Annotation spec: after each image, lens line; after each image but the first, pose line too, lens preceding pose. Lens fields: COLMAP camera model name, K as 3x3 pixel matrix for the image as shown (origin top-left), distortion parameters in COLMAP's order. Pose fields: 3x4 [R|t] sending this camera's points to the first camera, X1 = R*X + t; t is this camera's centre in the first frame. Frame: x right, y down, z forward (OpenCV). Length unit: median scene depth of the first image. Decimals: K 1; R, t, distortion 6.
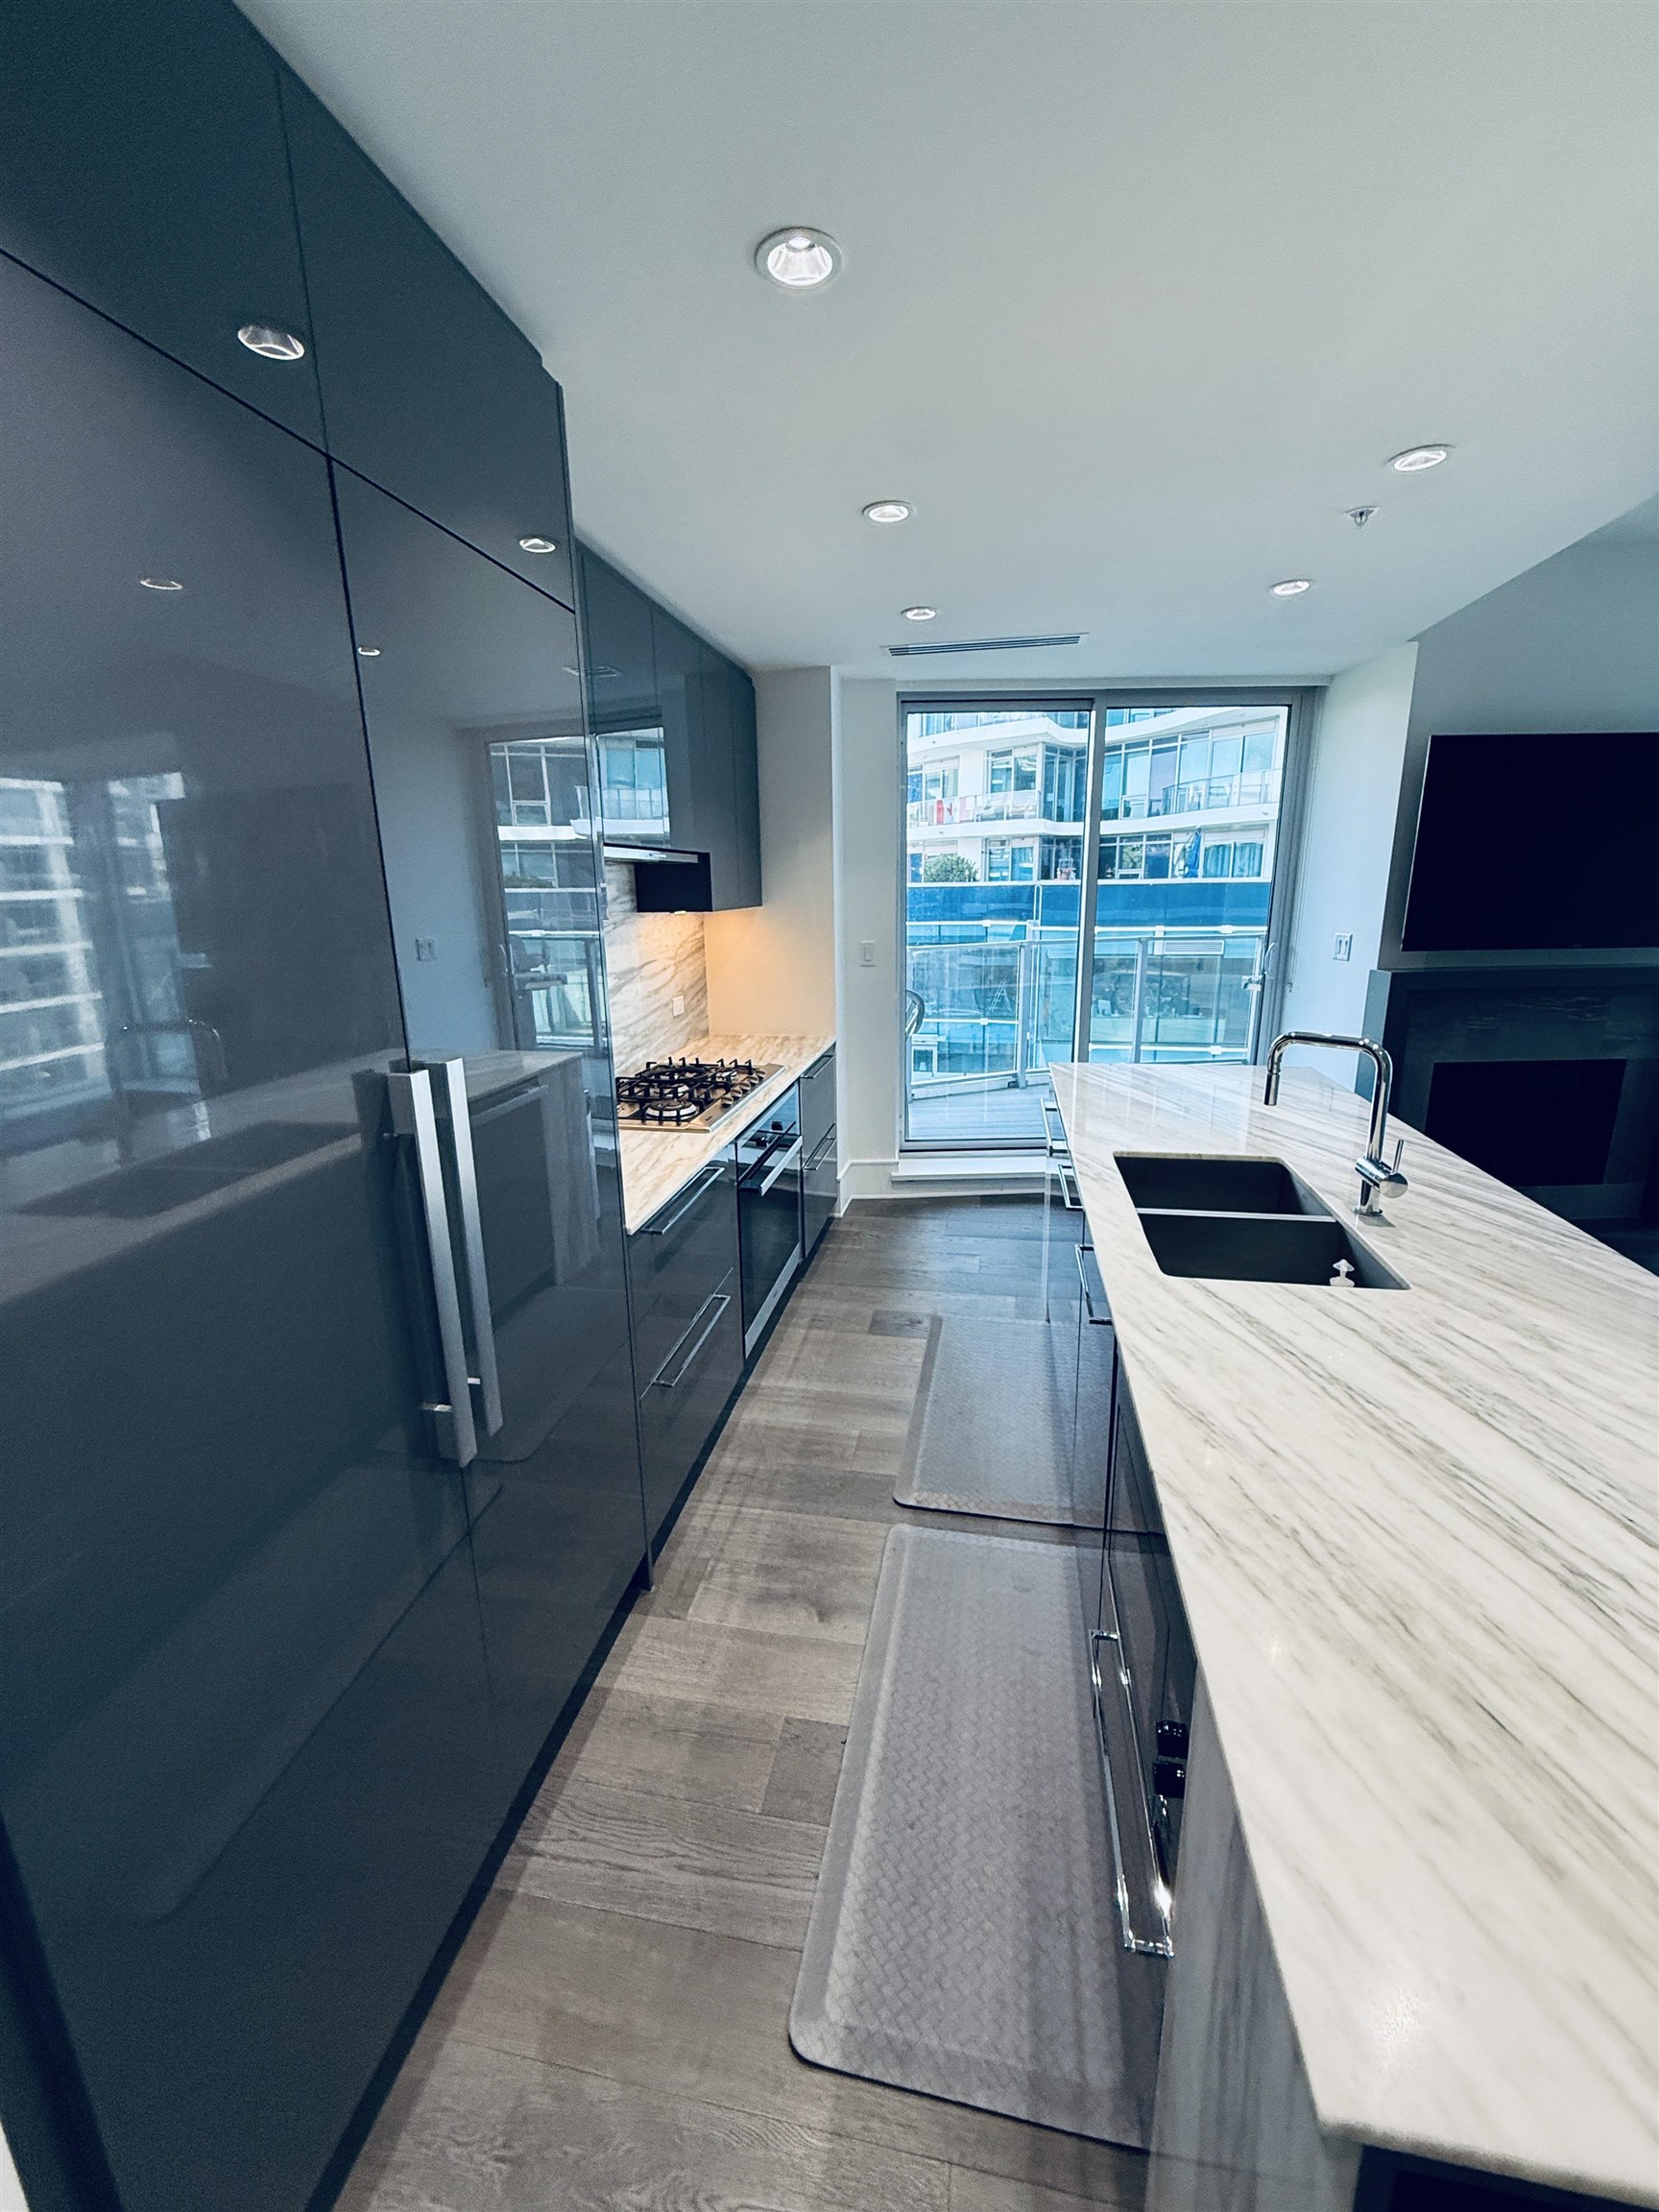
lens RADIAL K [[889.9, 0, 826.5], [0, 889.9, 1102.5], [0, 0, 1]] dist [-0.001266, 0.000120]
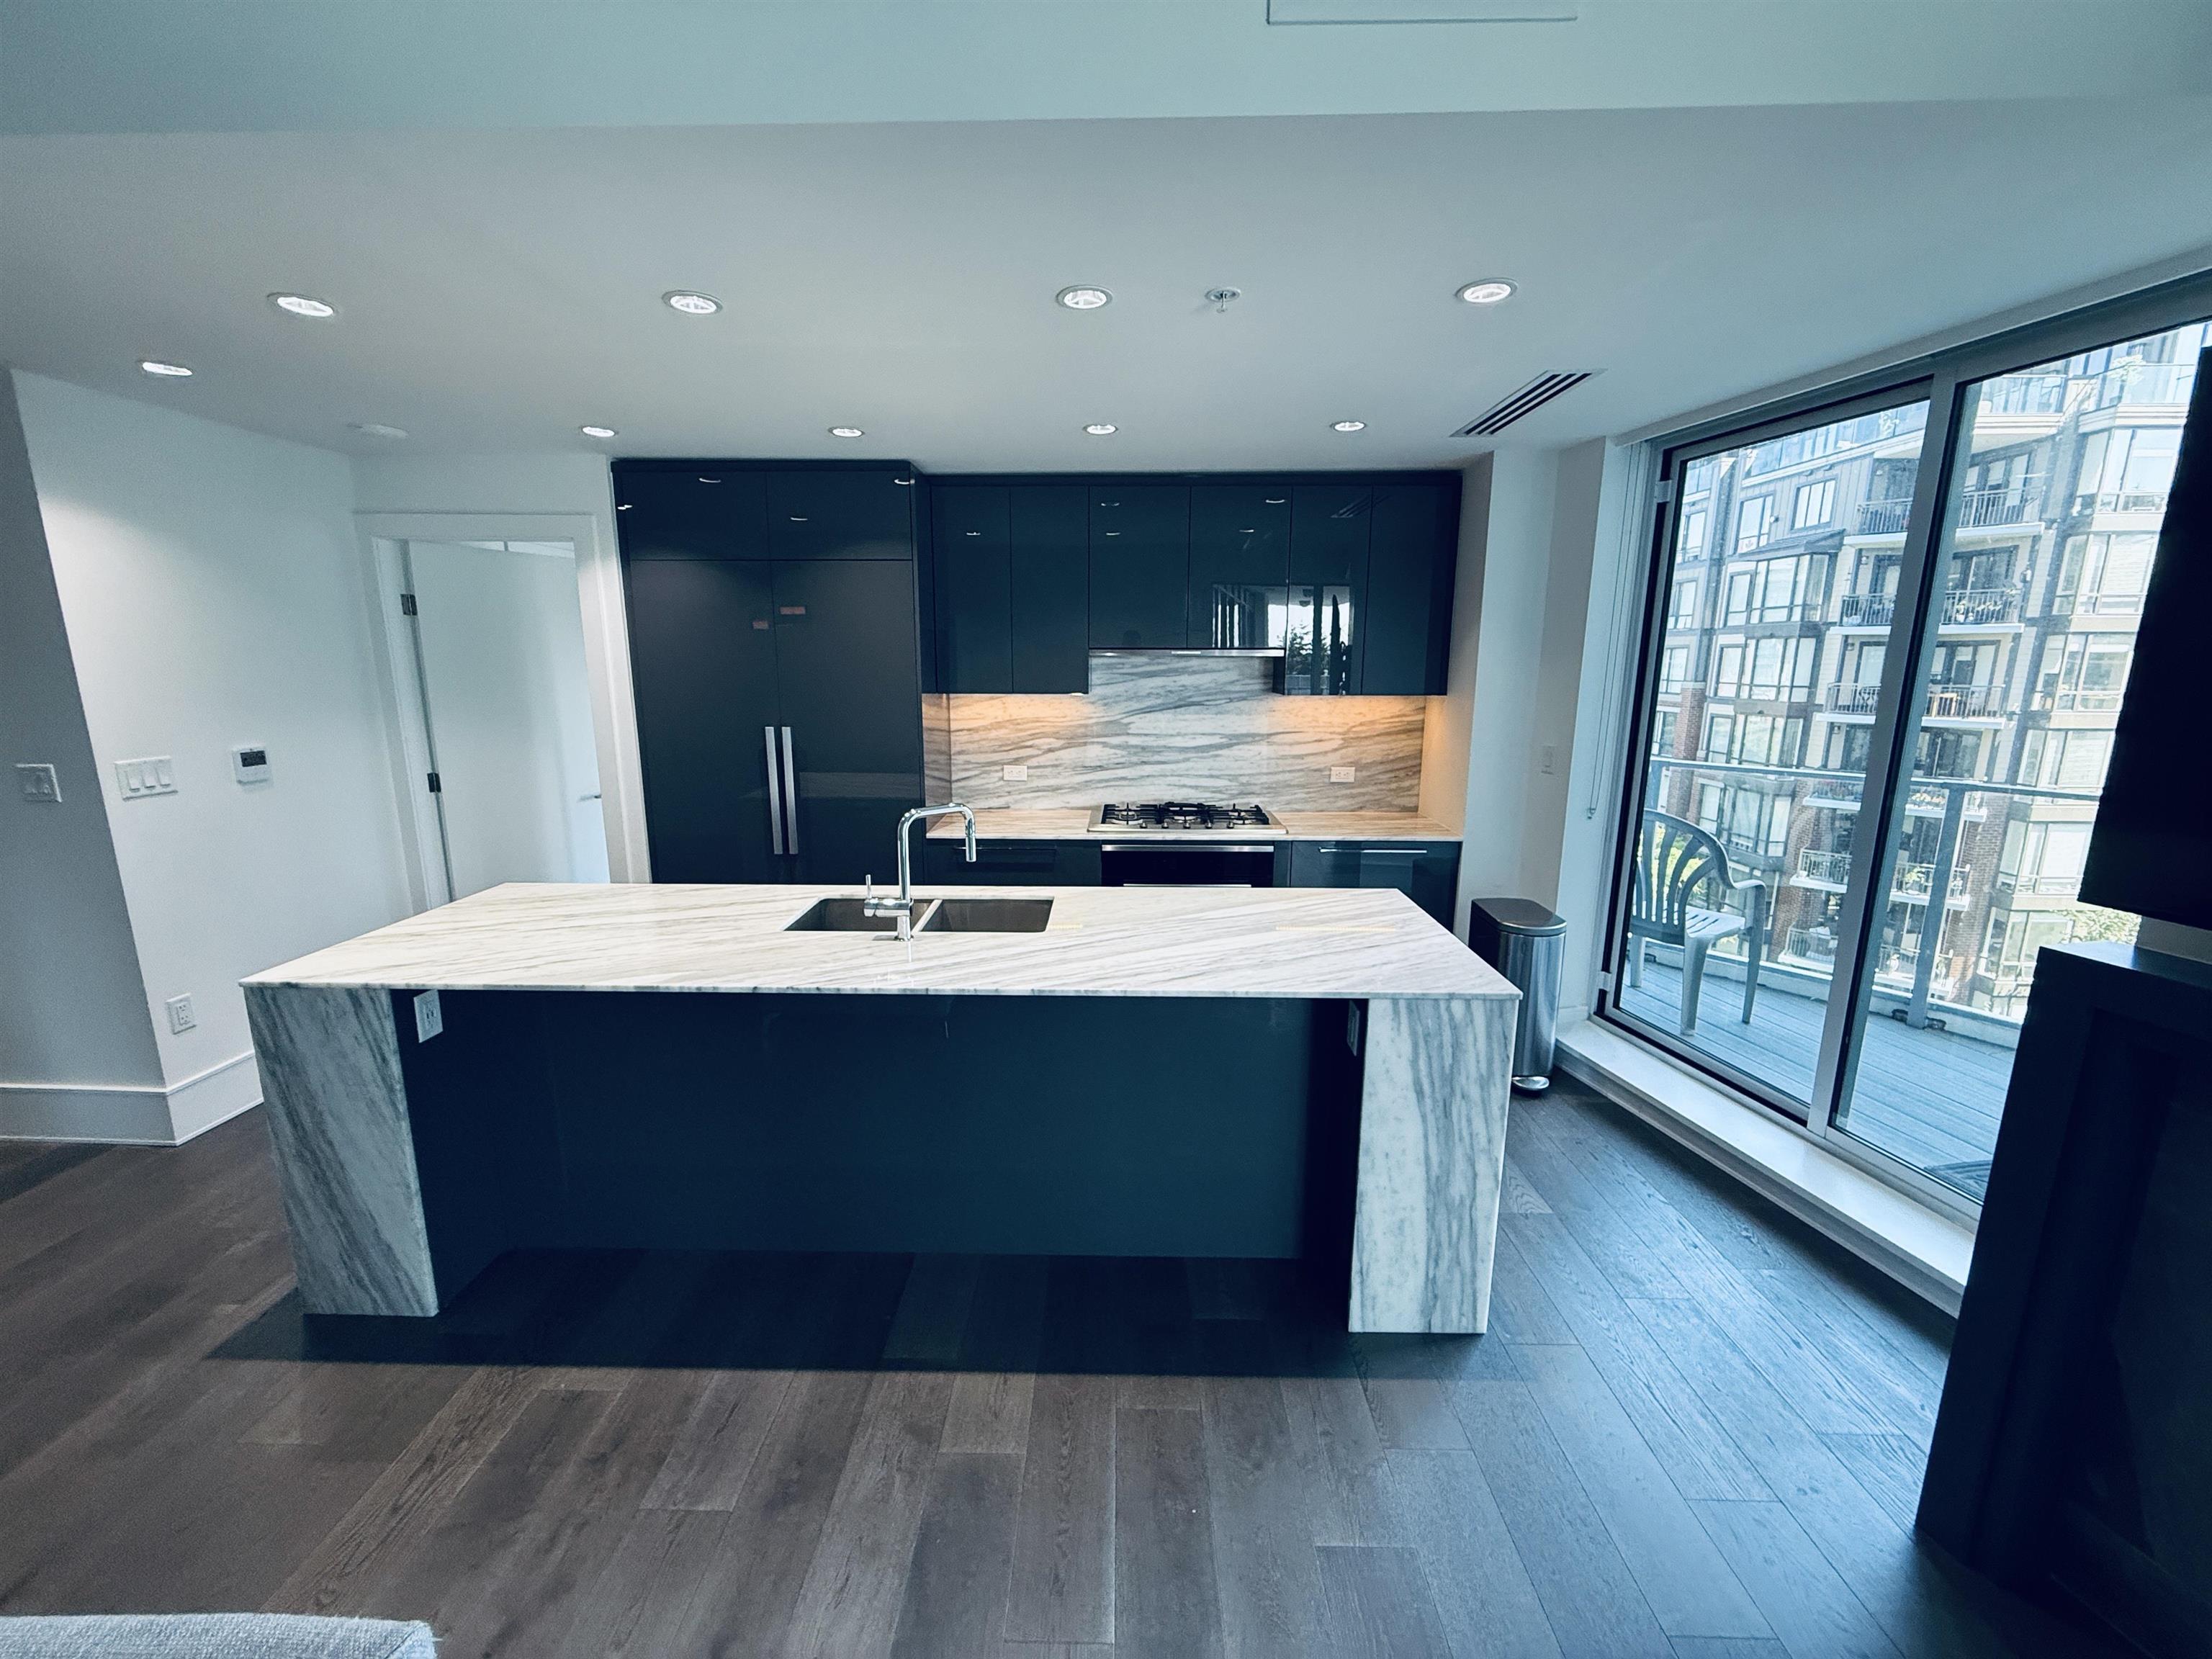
lens RADIAL K [[889.9, 0, 1101.5], [0, 889.9, 825.6], [0, 0, 1]] dist [-0.001266, 0.000120]
pose [[0.164781, 0.203966, -0.965010, 2.529554], [-0.240845, 0.957089, 0.161166, -0.430356], [0.956473, 0.205860, 0.206834, 1.289326]]
